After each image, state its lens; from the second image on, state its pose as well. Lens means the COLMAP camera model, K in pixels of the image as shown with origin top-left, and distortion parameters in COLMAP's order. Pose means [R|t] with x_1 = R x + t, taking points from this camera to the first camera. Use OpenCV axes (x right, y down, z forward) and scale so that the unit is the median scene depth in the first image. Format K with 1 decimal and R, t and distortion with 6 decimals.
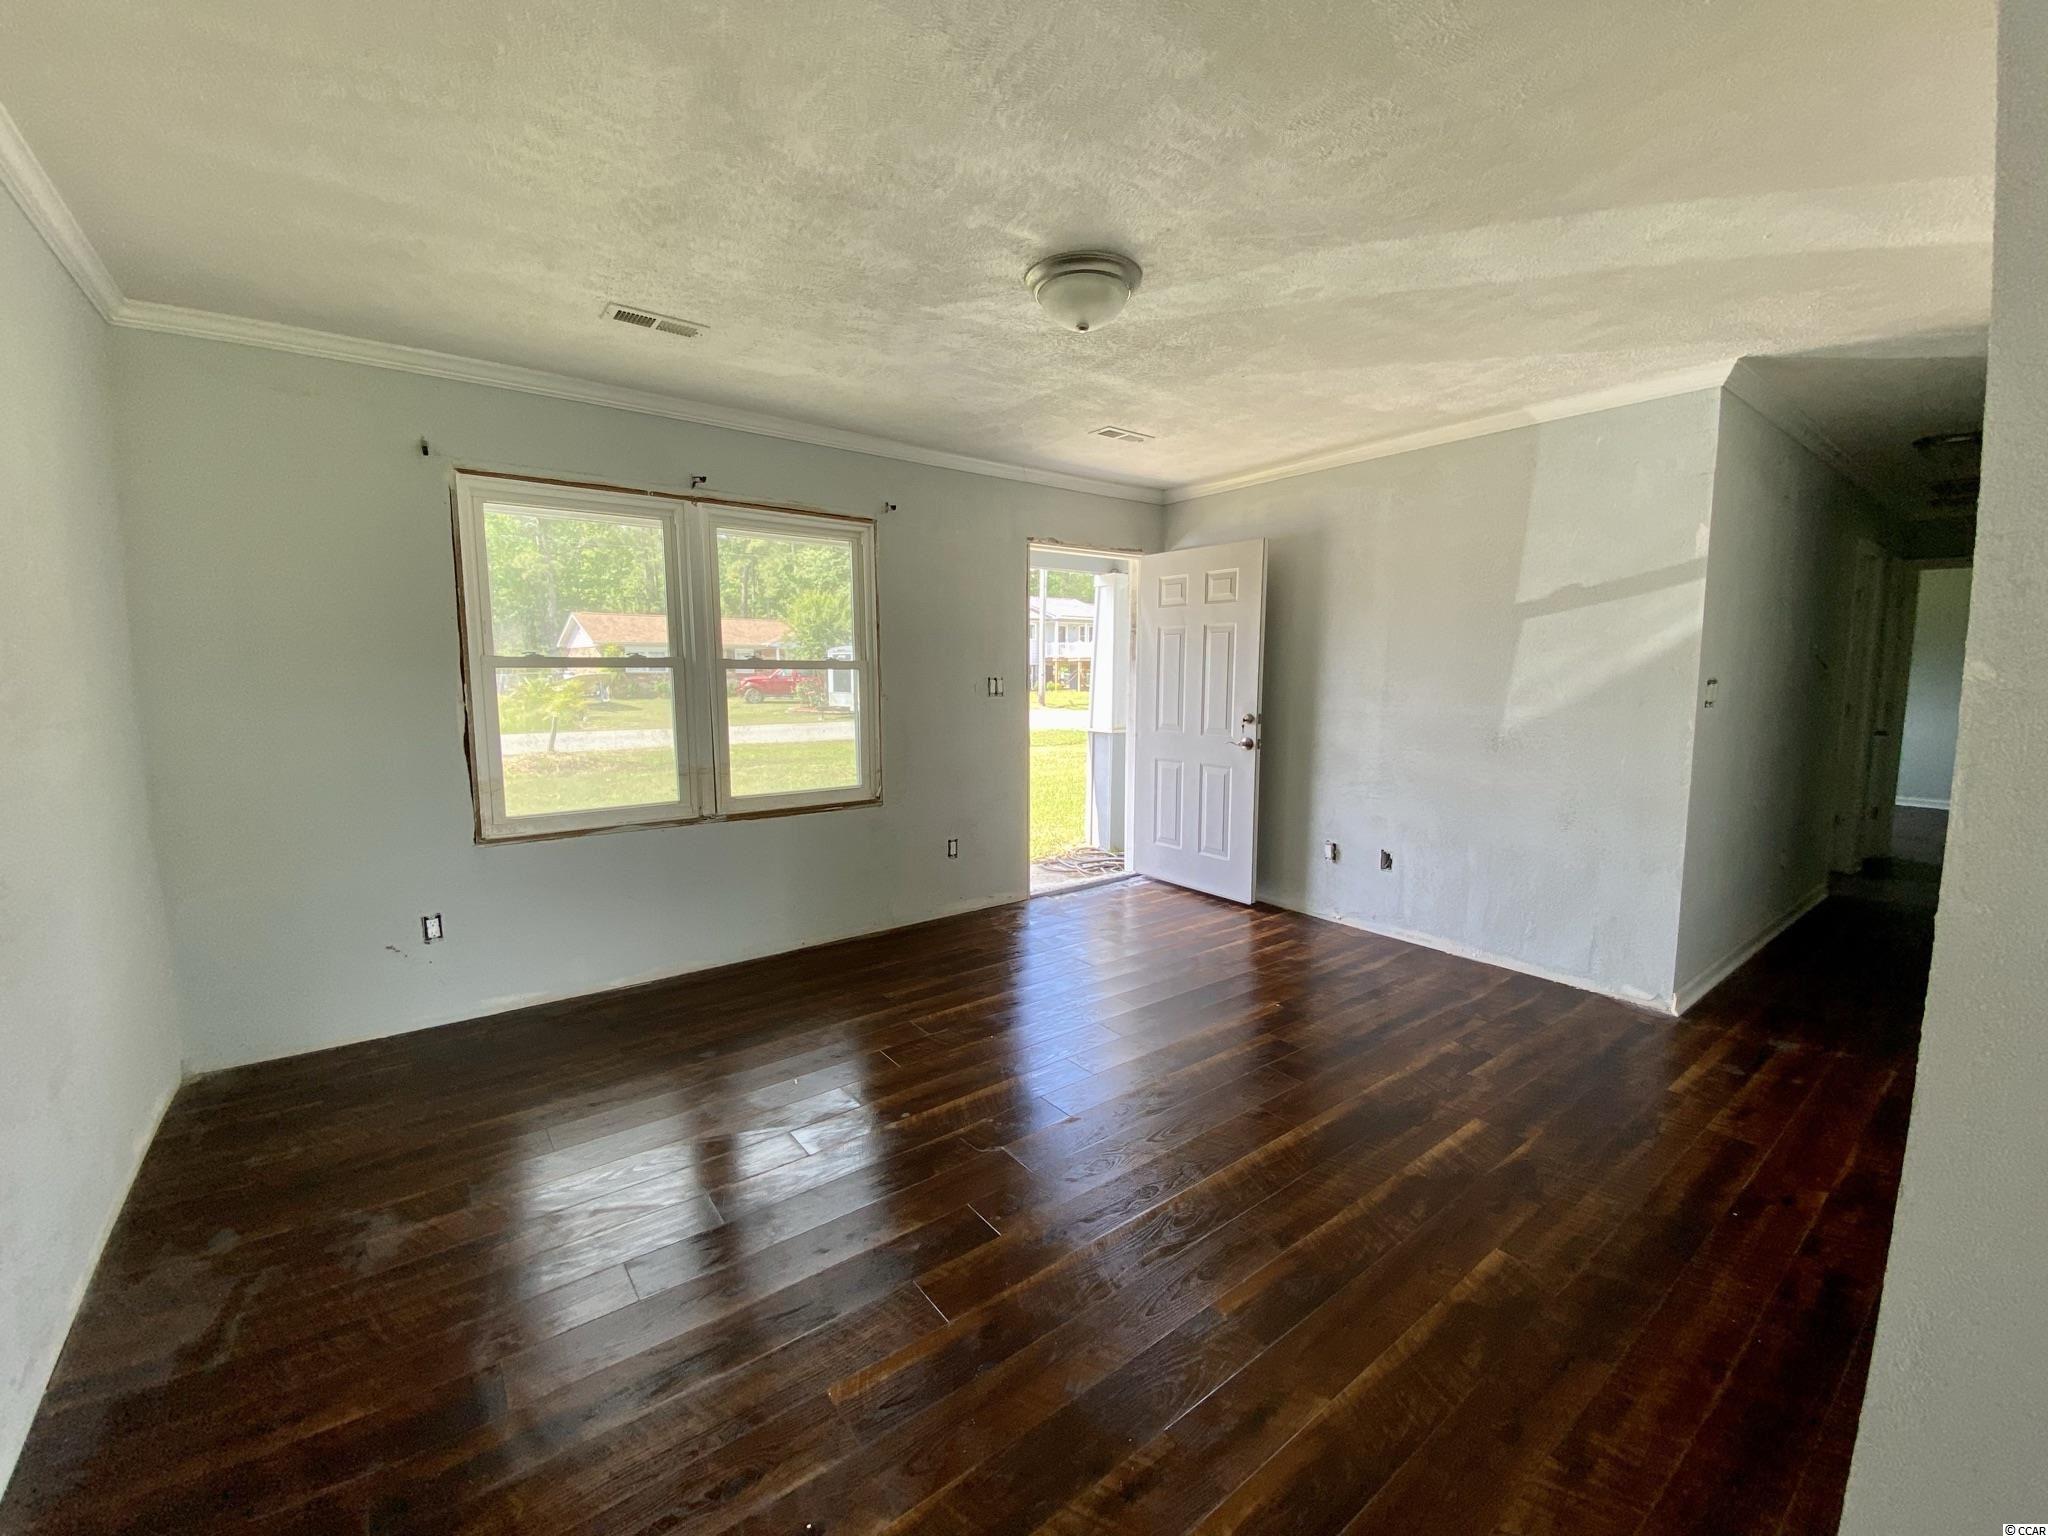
lens RADIAL K [[826.9, 0, 1026.3], [0, 826.9, 764.2], [0, 0, 1]] dist [0.039440, -0.031997]
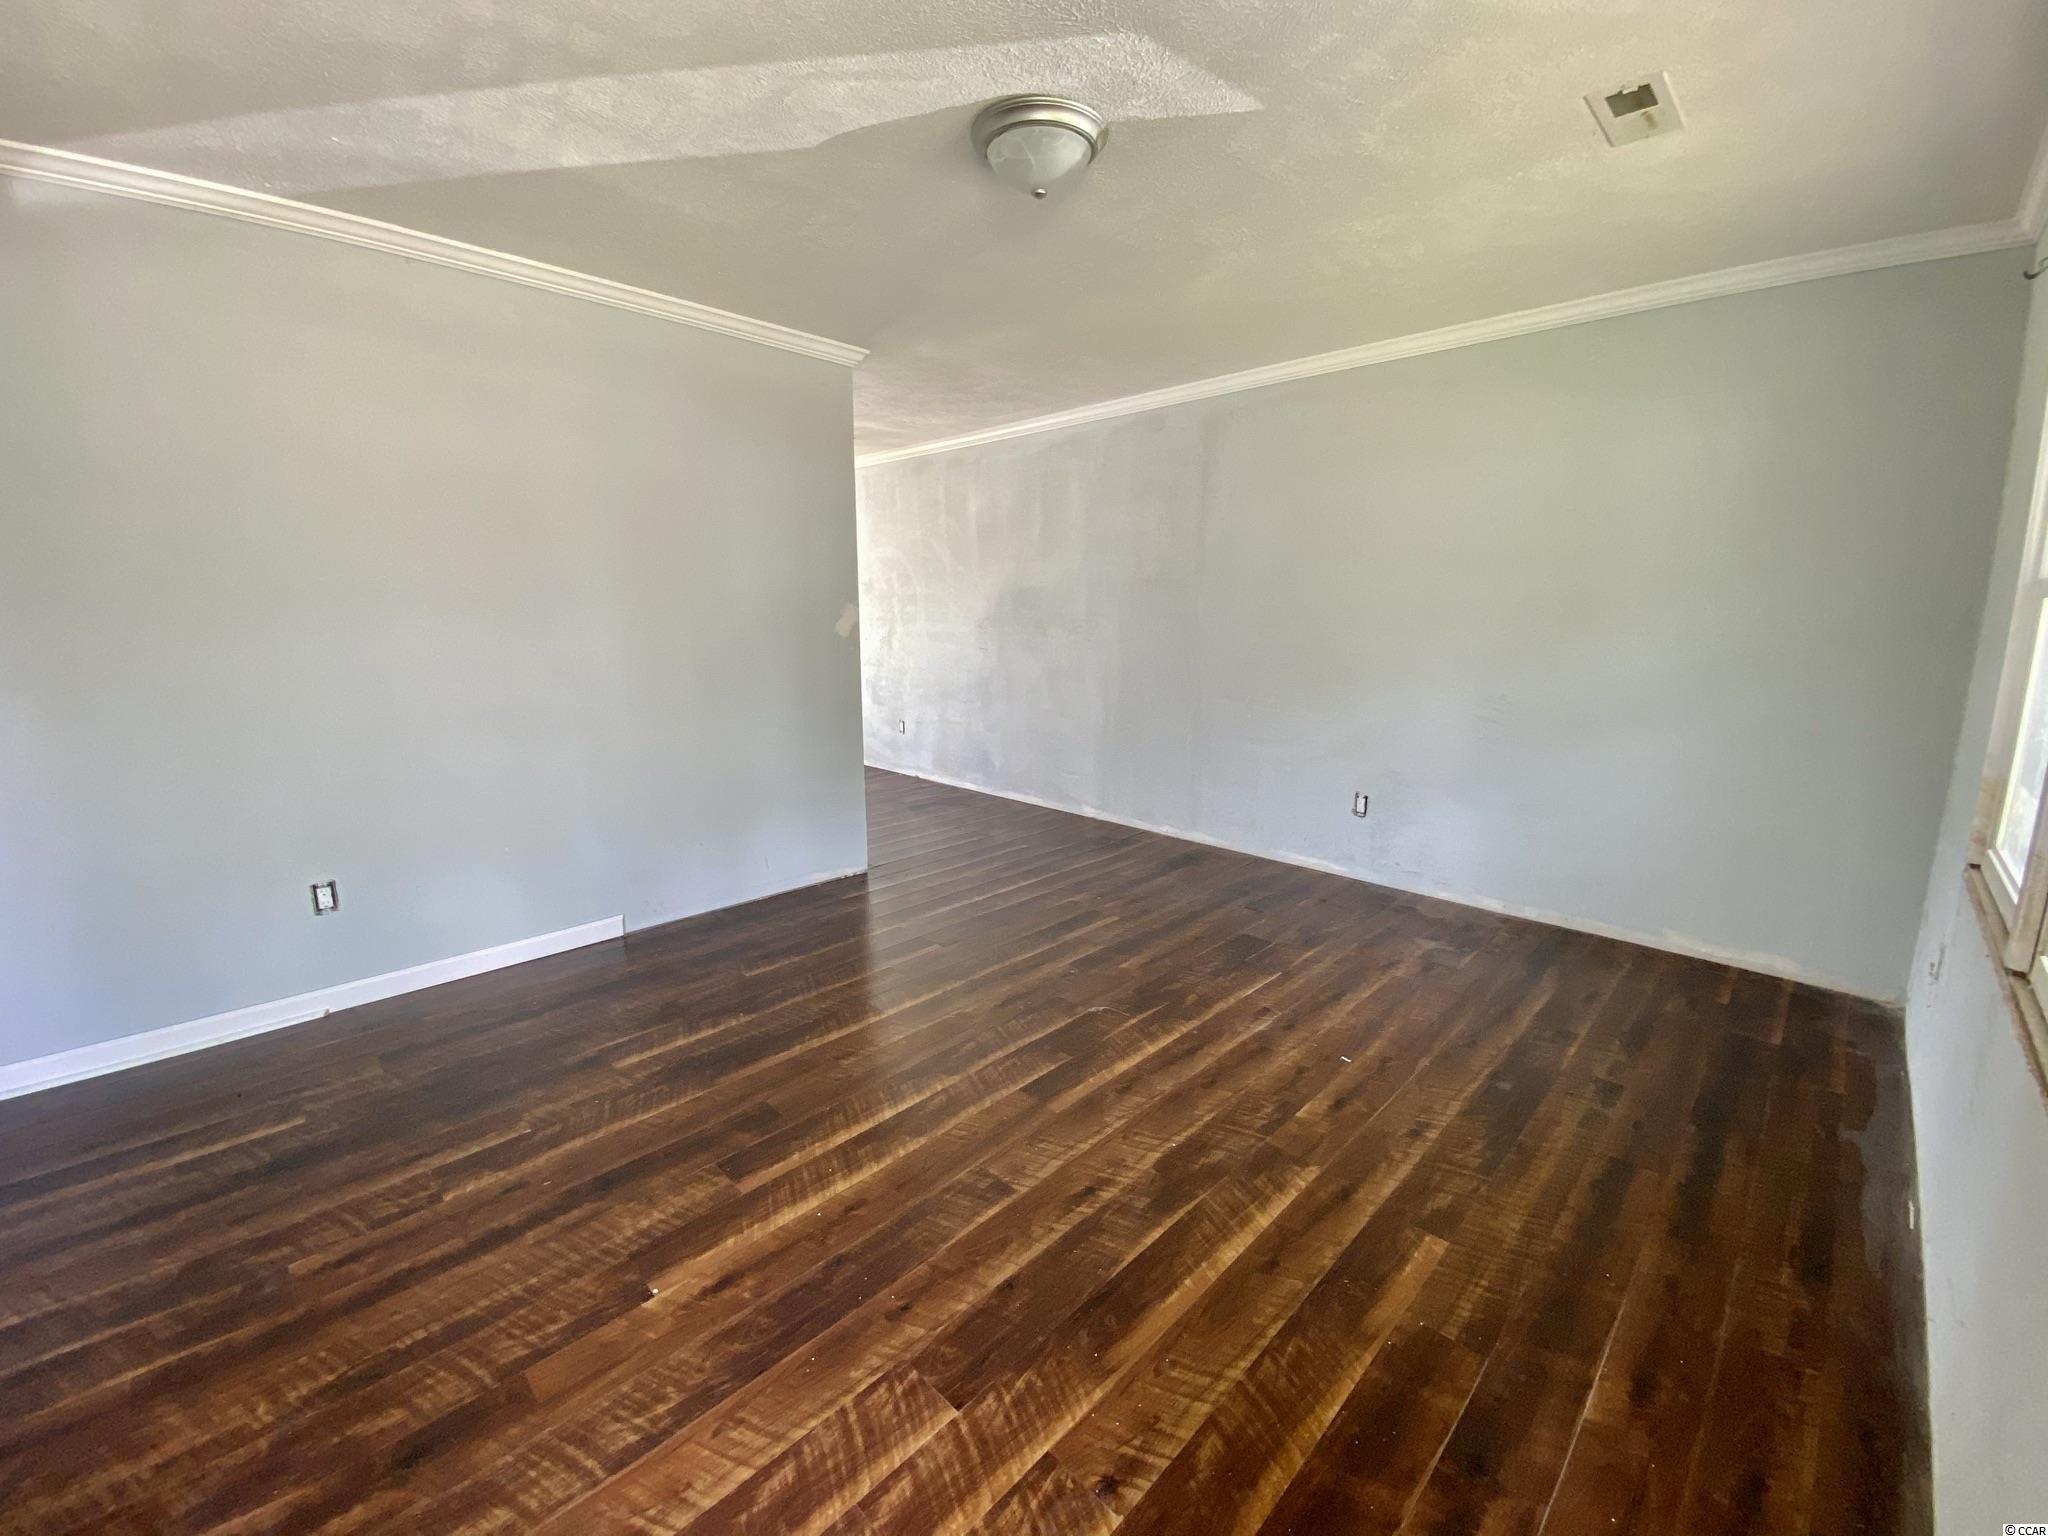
lens RADIAL K [[822.5, 0, 1031.7], [0, 822.5, 763.1], [0, 0, 1]] dist [0.023577, -0.025205]
pose [[-0.989126, 0.019409, -0.145782, 0.155185], [-0.024265, 0.956130, 0.291935, -0.151448], [0.145053, 0.292297, -0.945263, 1.439020]]
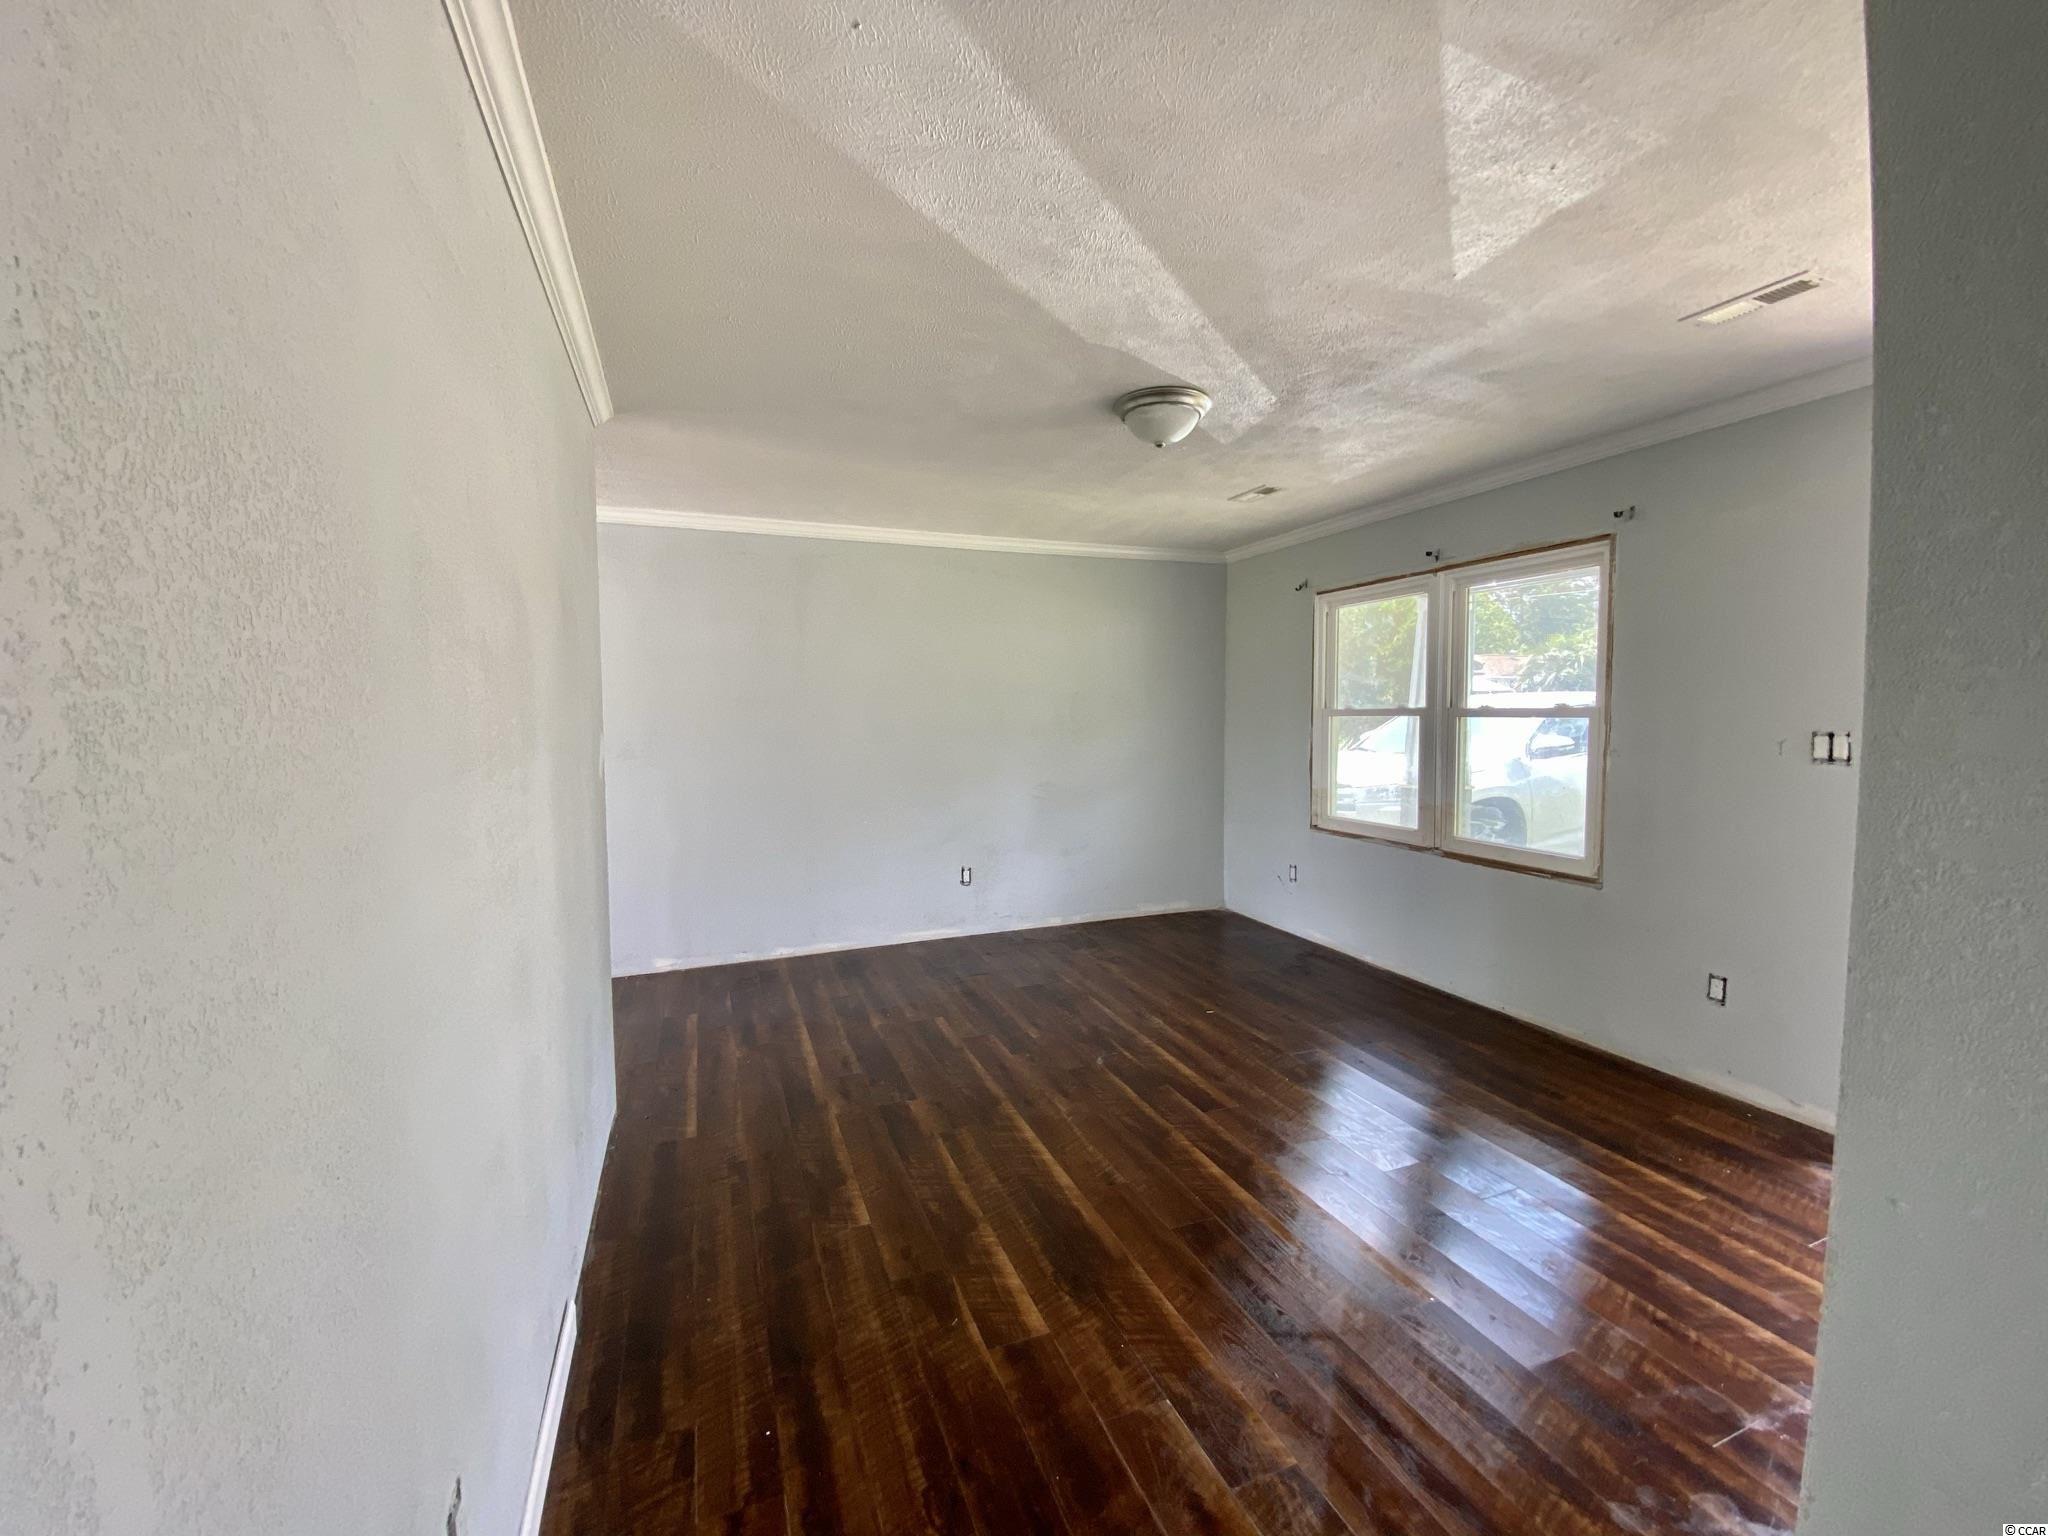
lens RADIAL K [[826.9, 0, 1026.3], [0, 826.9, 764.2], [0, 0, 1]] dist [0.039440, -0.031997]
pose [[-0.272345, 0.063443, -0.960106, 0.950407], [-0.100801, 0.990452, 0.094042, -0.113338], [0.956905, 0.122392, -0.263350, 0.862909]]
